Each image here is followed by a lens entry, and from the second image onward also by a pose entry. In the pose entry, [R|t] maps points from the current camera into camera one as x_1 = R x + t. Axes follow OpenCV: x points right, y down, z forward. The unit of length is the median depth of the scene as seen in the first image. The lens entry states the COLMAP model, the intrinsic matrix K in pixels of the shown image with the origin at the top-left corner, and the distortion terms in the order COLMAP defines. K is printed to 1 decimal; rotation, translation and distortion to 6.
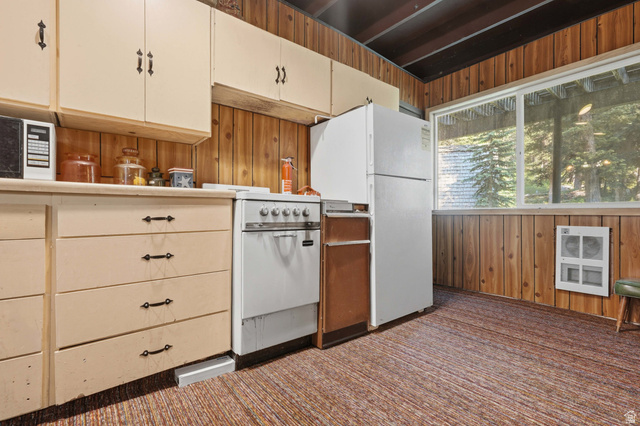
lens RADIAL K [[300.7, 0, 323.2], [0, 300.7, 211.9], [0, 0, 1]] dist [0.001542, 0.000669]
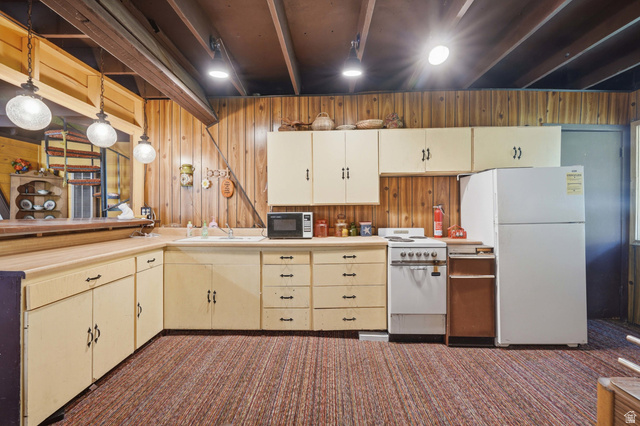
lens RADIAL K [[287.2, 0, 319.5], [0, 287.2, 213.0], [0, 0, 1]] dist [0.001535, 0.001218]
pose [[0.757158, -0.005838, -0.653206, 0.452645], [0.014025, 0.999875, 0.007320, -0.223916], [0.653081, -0.014704, 0.757145, -0.484746]]
